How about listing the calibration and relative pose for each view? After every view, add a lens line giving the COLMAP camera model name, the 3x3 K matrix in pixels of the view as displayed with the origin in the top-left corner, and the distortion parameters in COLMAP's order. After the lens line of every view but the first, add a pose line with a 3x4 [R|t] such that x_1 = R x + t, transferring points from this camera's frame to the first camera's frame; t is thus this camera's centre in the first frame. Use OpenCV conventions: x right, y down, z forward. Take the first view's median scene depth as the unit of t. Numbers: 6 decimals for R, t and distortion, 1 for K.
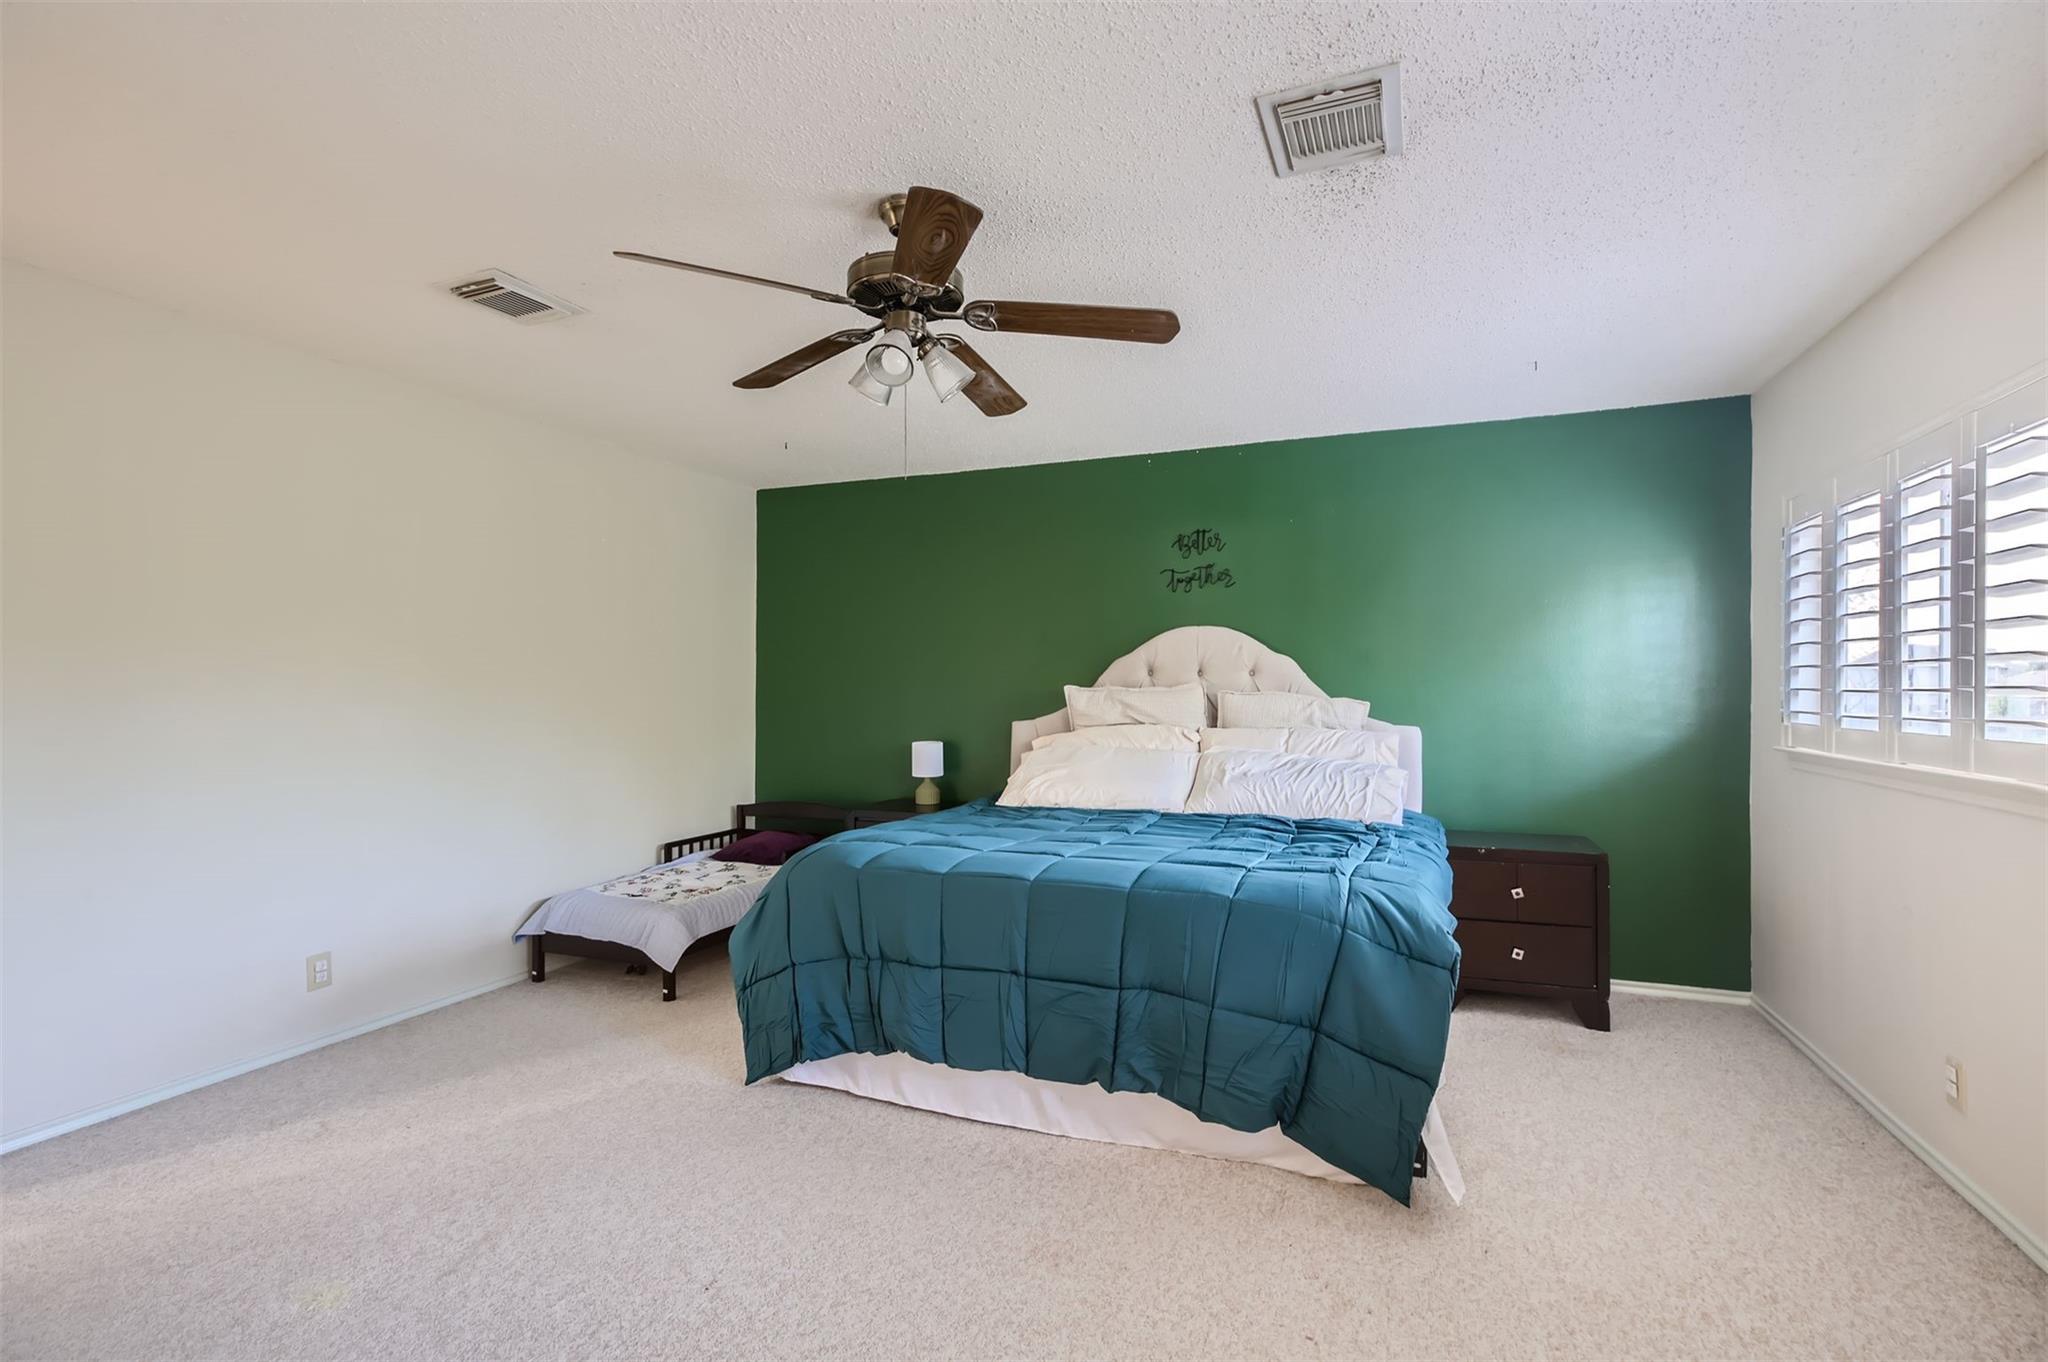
lens RADIAL K [[929.0, 0, 1027.6], [0, 929.0, 683.5], [0, 0, 1]] dist [0.009505, 0.000827]
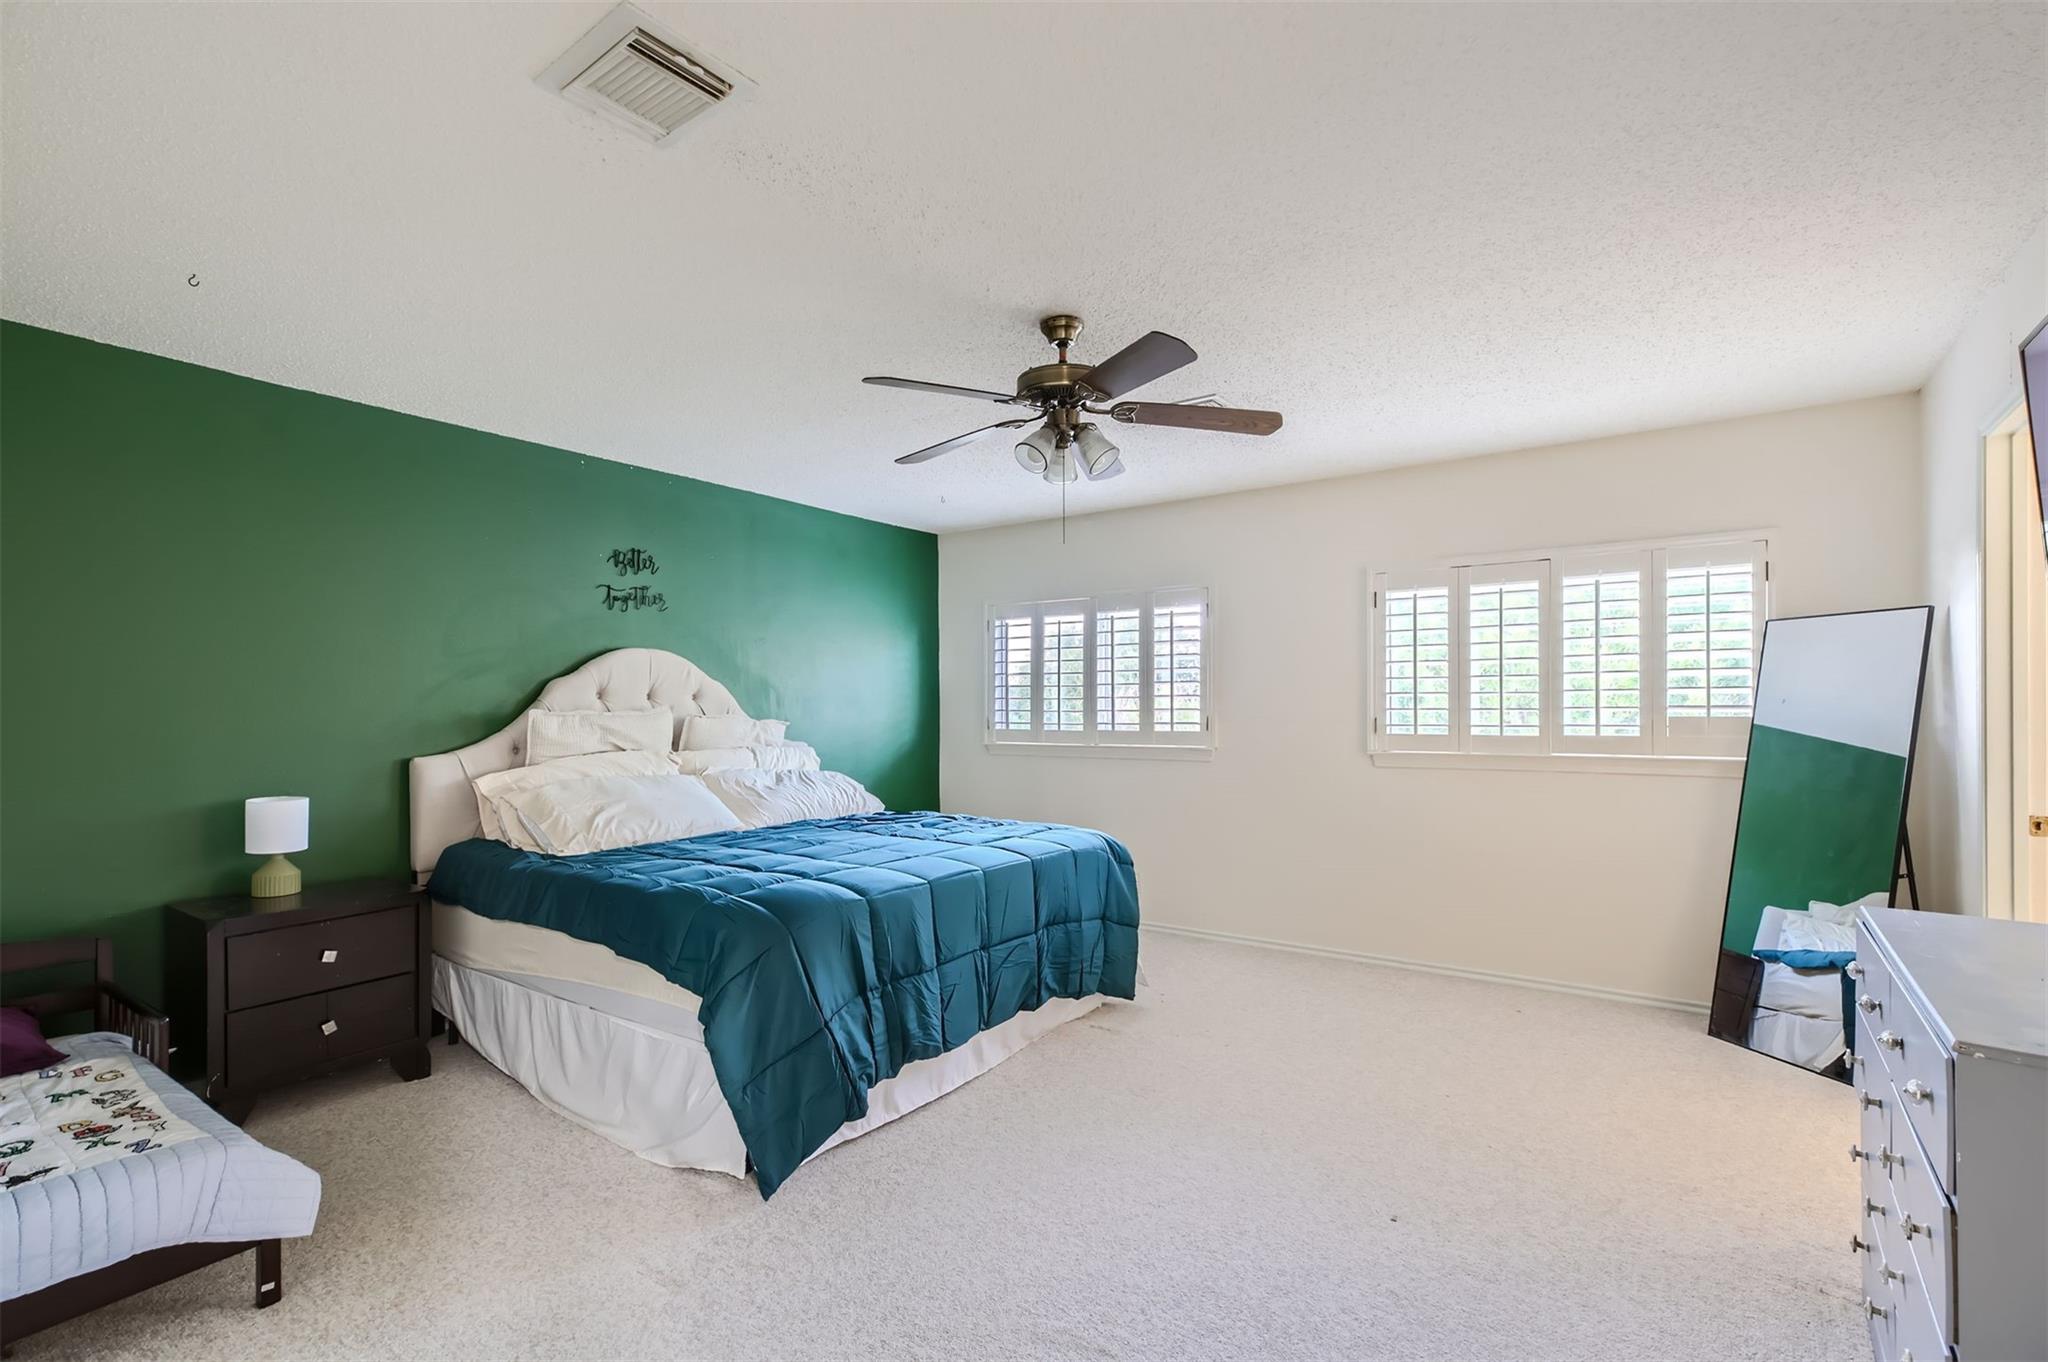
lens RADIAL K [[929.0, 0, 1030.4], [0, 929.0, 695.9], [0, 0, 1]] dist [0.009505, 0.000827]
pose [[0.239151, 0.011467, 0.970915, -0.666256], [-0.001253, 0.999933, -0.011501, -0.000985], [-0.970982, 0.001534, 0.239149, 0.369581]]
